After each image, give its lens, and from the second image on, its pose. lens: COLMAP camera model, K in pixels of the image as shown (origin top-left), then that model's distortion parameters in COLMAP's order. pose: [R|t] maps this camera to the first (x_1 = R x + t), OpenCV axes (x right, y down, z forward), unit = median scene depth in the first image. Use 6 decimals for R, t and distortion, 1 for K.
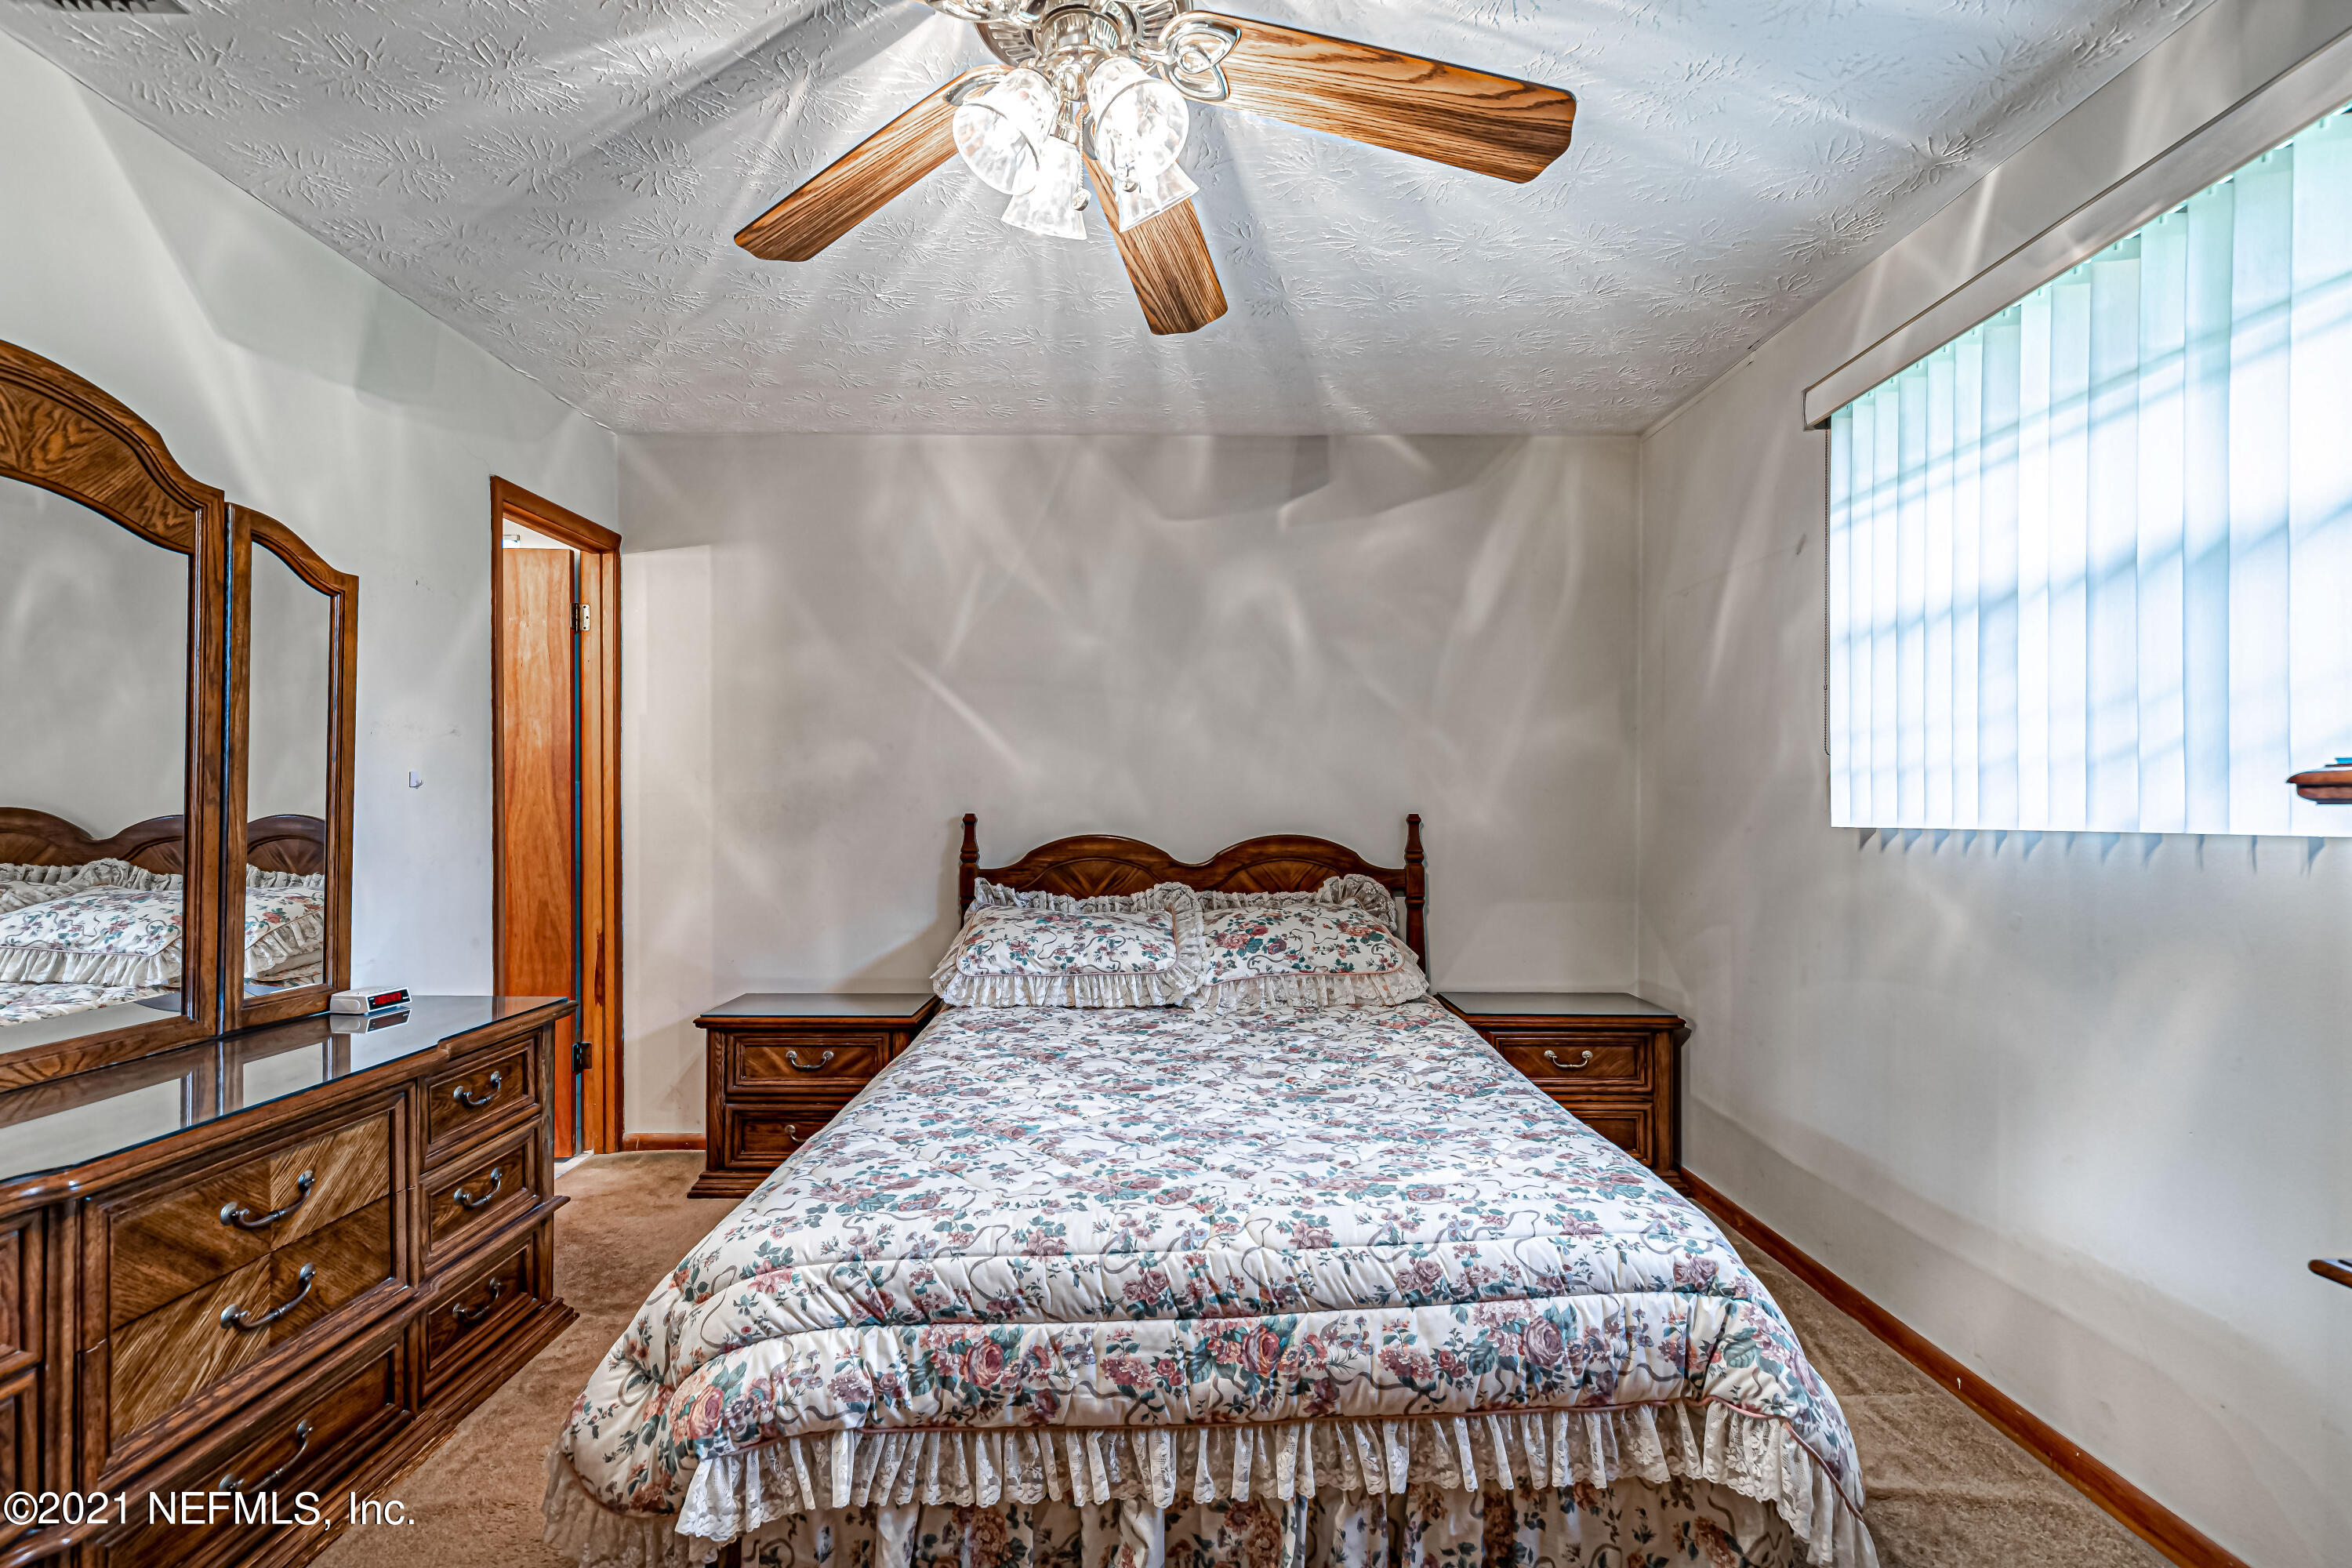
lens RADIAL K [[1080.1, 0, 1157.2], [0, 1080.1, 800.2], [0, 0, 1]] dist [0.011418, -0.002494]
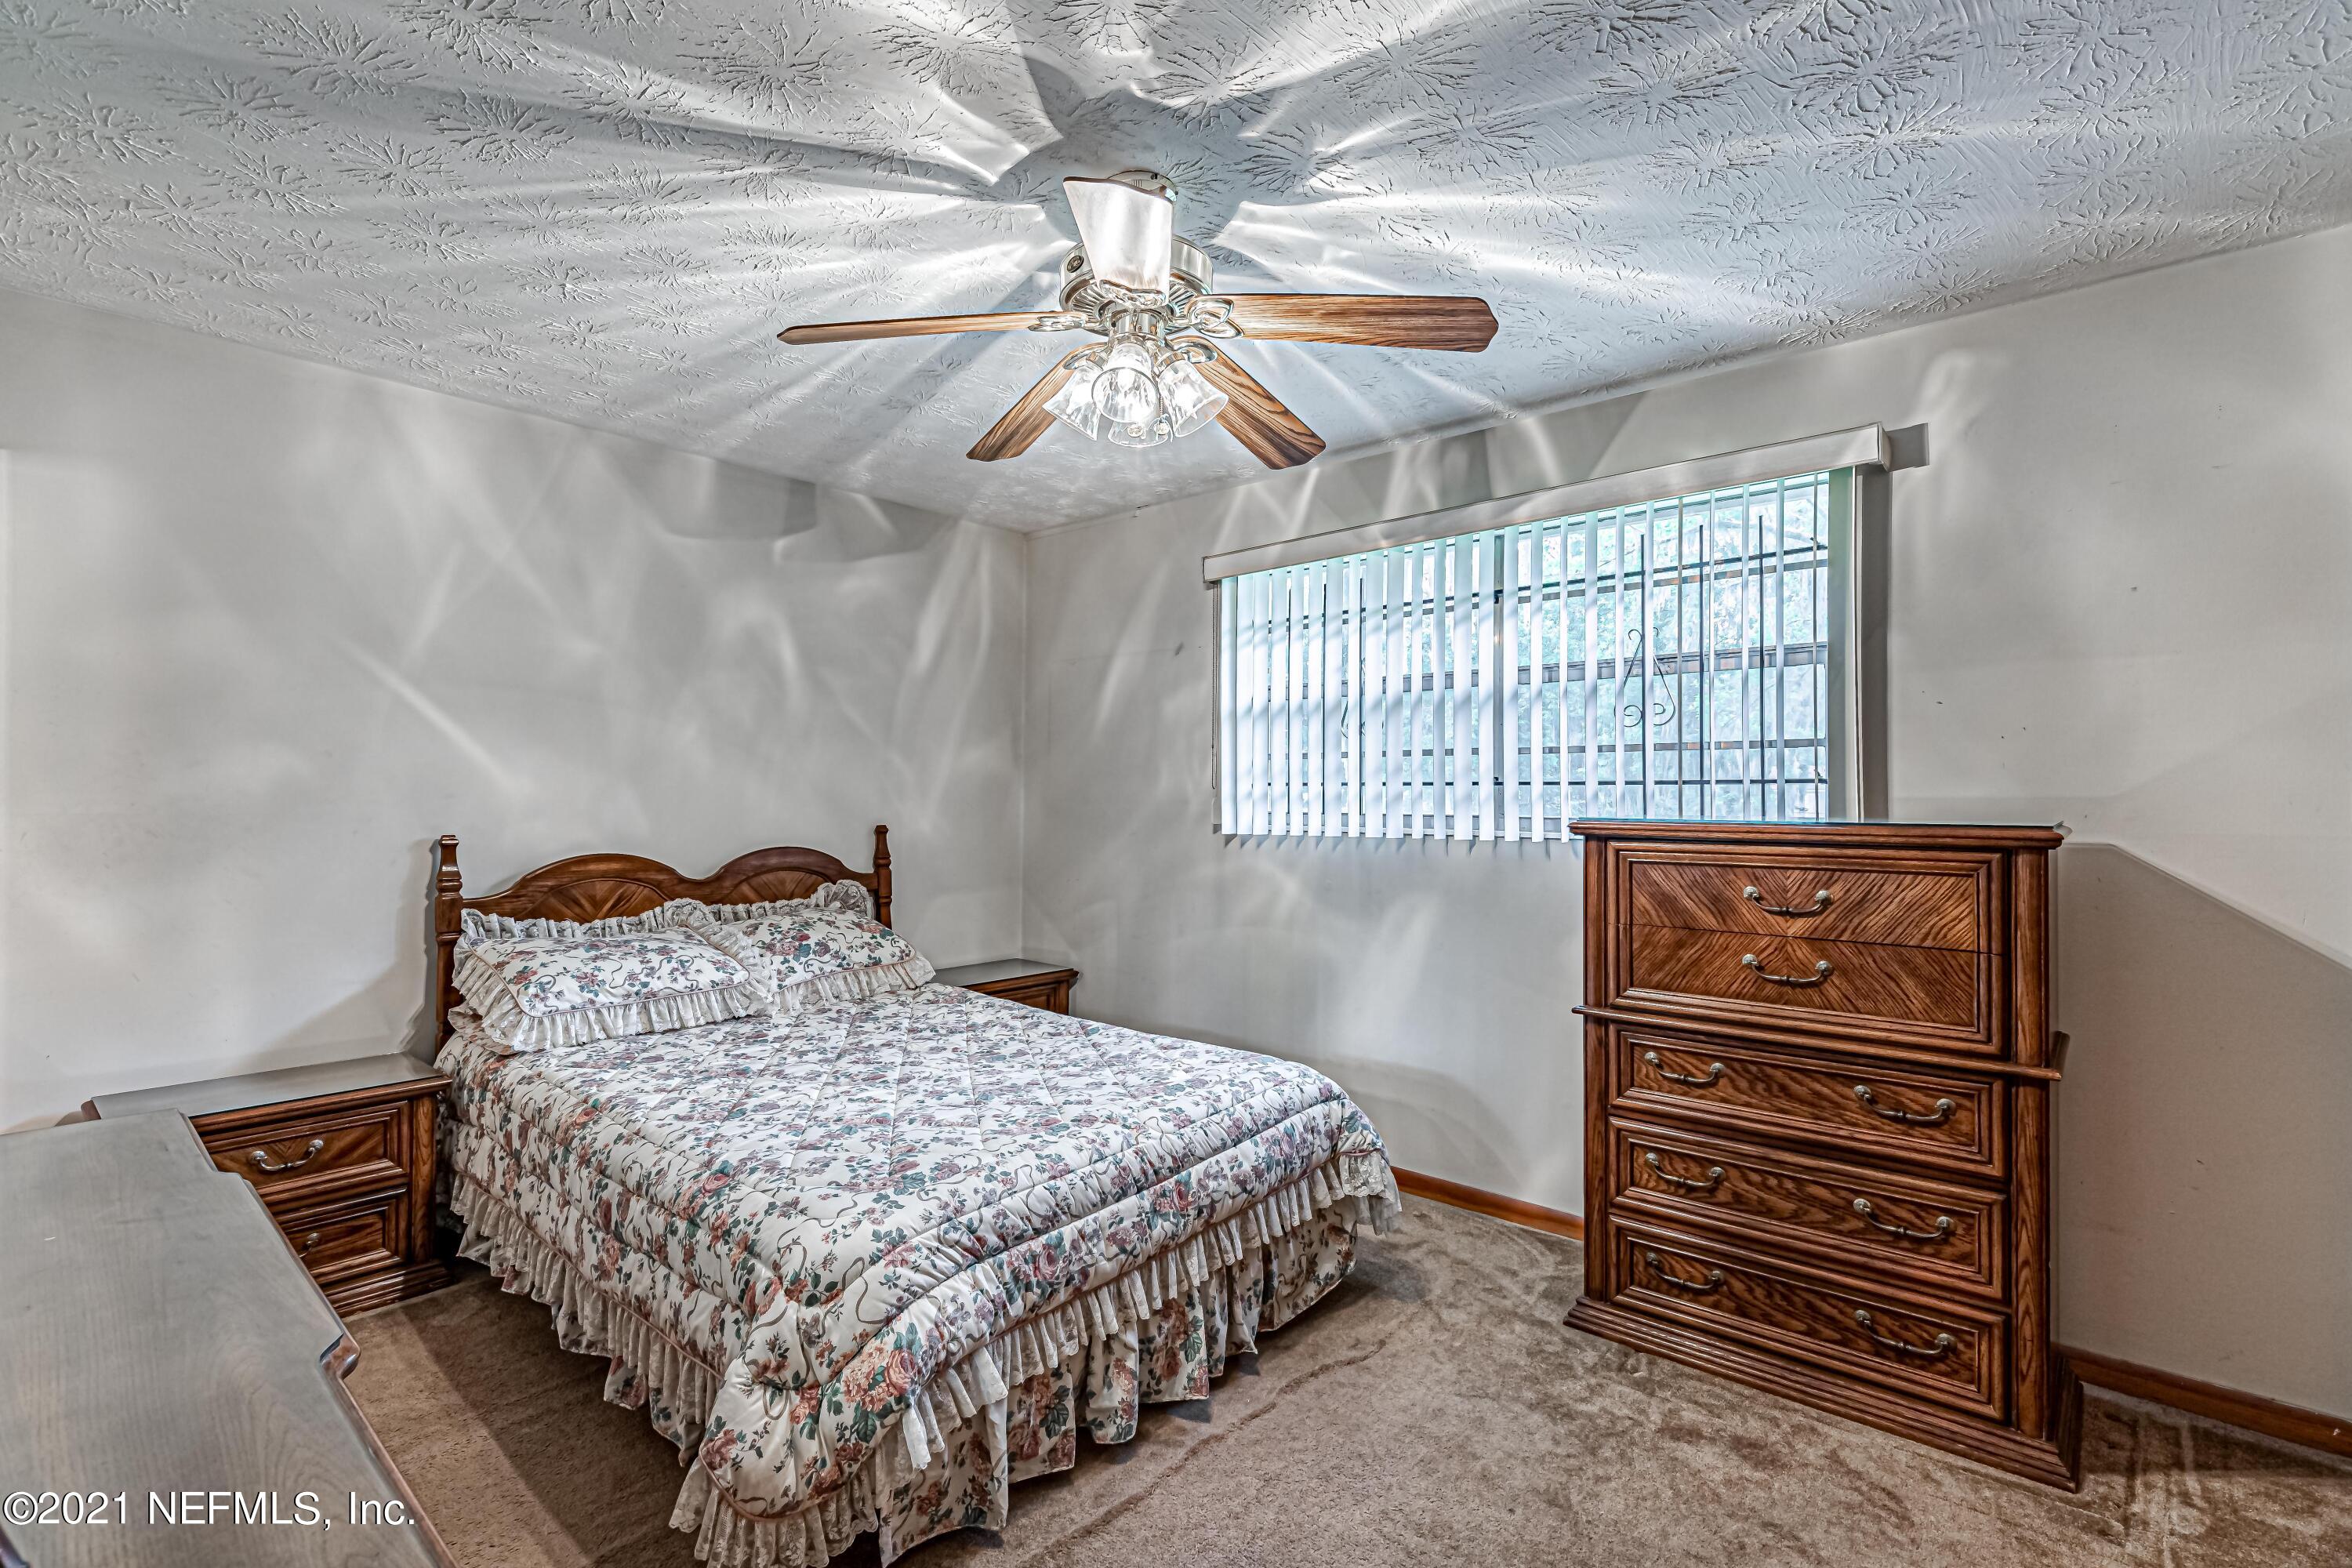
lens RADIAL K [[1080.1, 0, 1158.6], [0, 1080.1, 780.9], [0, 0, 1]] dist [0.011418, -0.002494]
pose [[0.663844, 0.011308, 0.747785, -0.647260], [-0.006949, 0.999936, -0.008952, -0.039398], [-0.747839, 0.000746, 0.663880, 0.005396]]
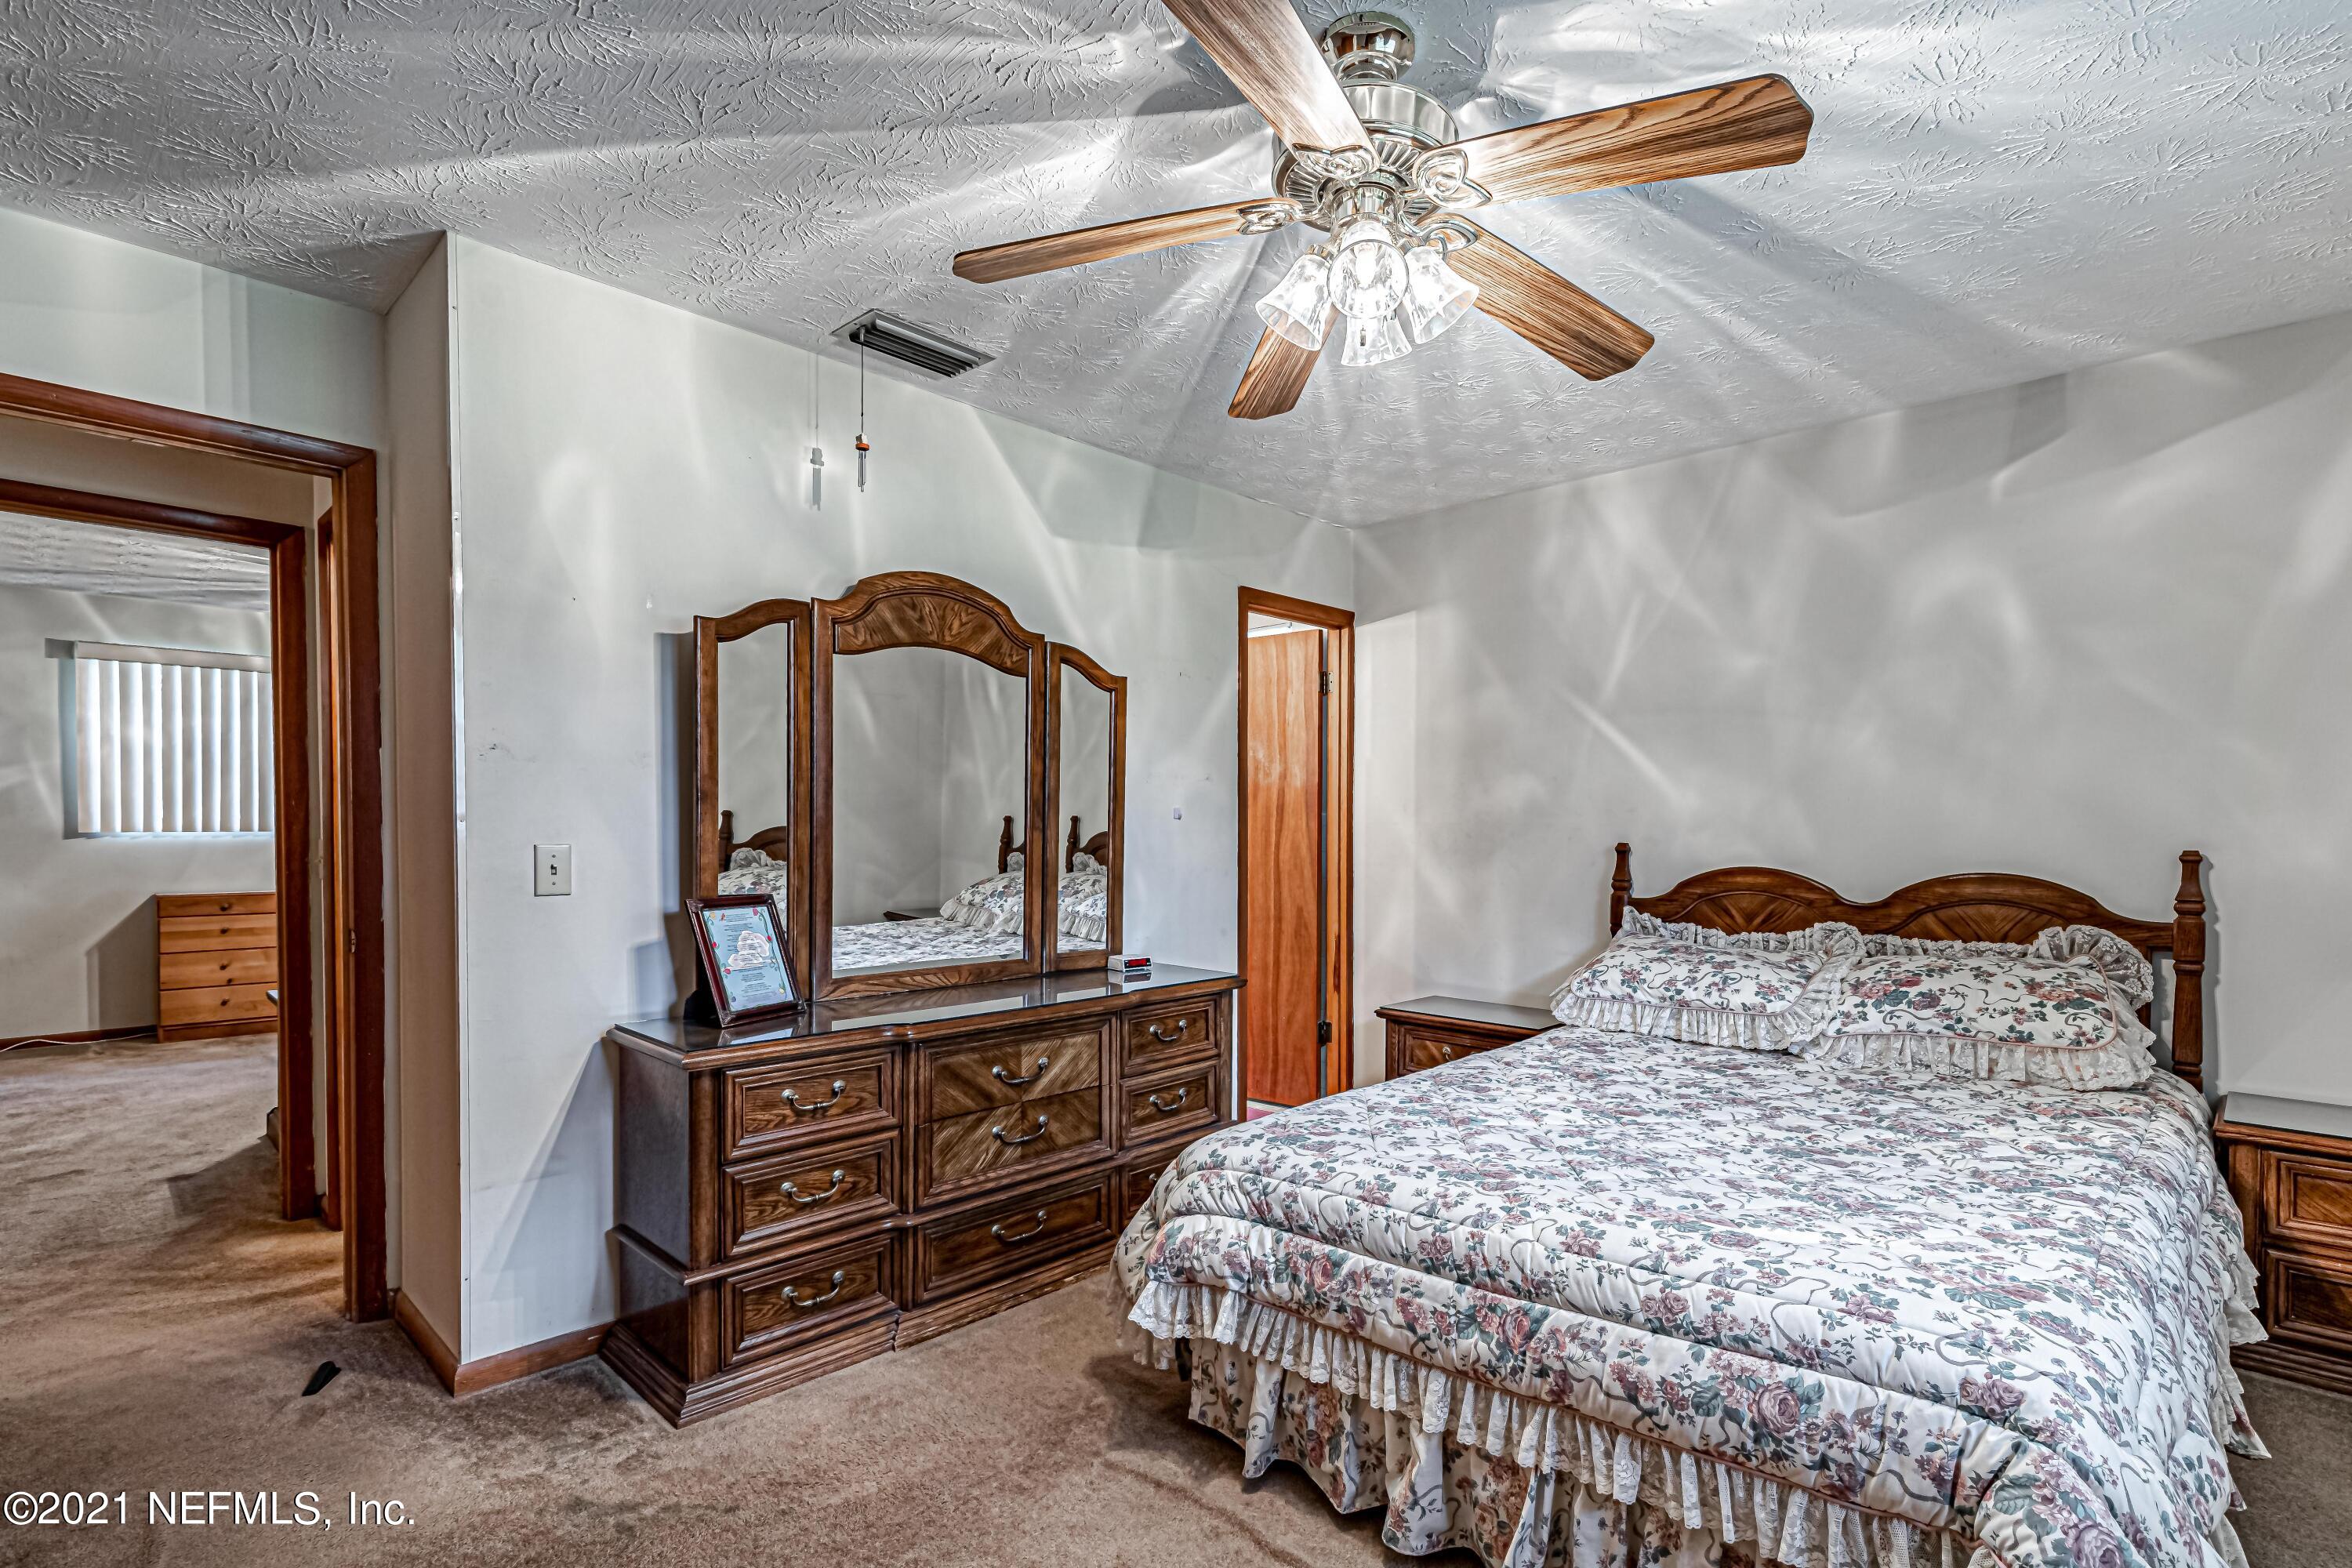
lens RADIAL K [[1080.1, 0, 1241.8], [0, 1080.1, 844.8], [0, 0, 1]] dist [0.011418, -0.002494]
pose [[0.751771, 0.013602, -0.659284, 0.355010], [-0.004024, 0.999863, 0.016041, -0.001298], [0.659412, -0.009406, 0.751723, -0.005862]]
